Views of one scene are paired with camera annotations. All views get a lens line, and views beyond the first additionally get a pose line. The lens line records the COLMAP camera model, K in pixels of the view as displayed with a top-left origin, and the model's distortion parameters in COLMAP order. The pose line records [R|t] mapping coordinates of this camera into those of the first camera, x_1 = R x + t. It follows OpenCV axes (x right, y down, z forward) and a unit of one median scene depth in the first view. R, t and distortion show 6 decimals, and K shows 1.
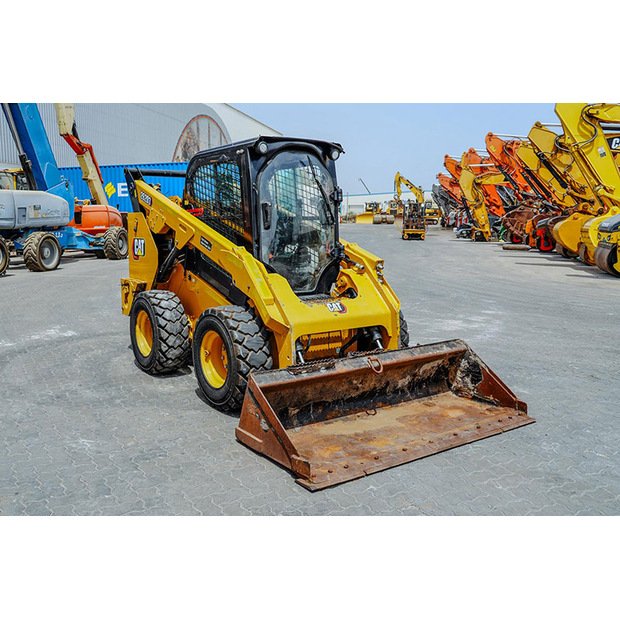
lens RADIAL K [[663.7, 0, 310.0], [0, 663.7, 310.0], [0, 0, 1]] dist [-0.048559, 0.005316]
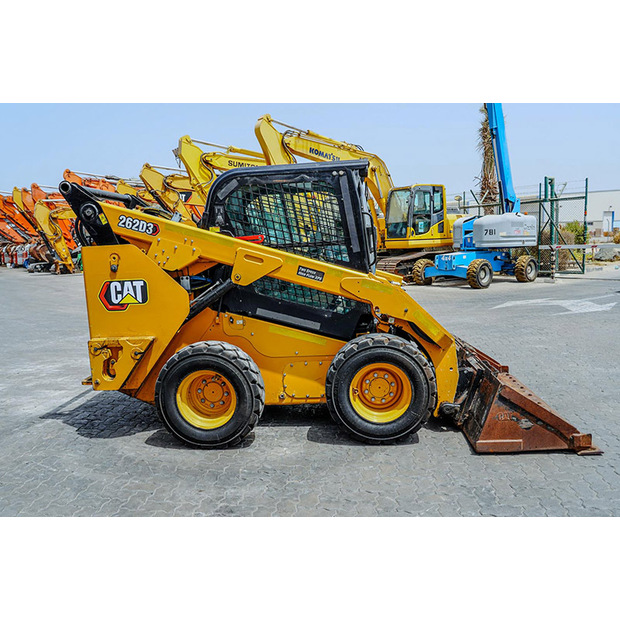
lens RADIAL K [[562.8, 0, 310.0], [0, 562.8, 310.0], [0, 0, 1]] dist [-0.001061, -0.003111]
pose [[0.546623, -0.125886, 0.827862, -0.341660], [0.155722, 0.986672, 0.047215, -0.038016], [-0.822772, 0.103107, 0.558941, 0.252713]]
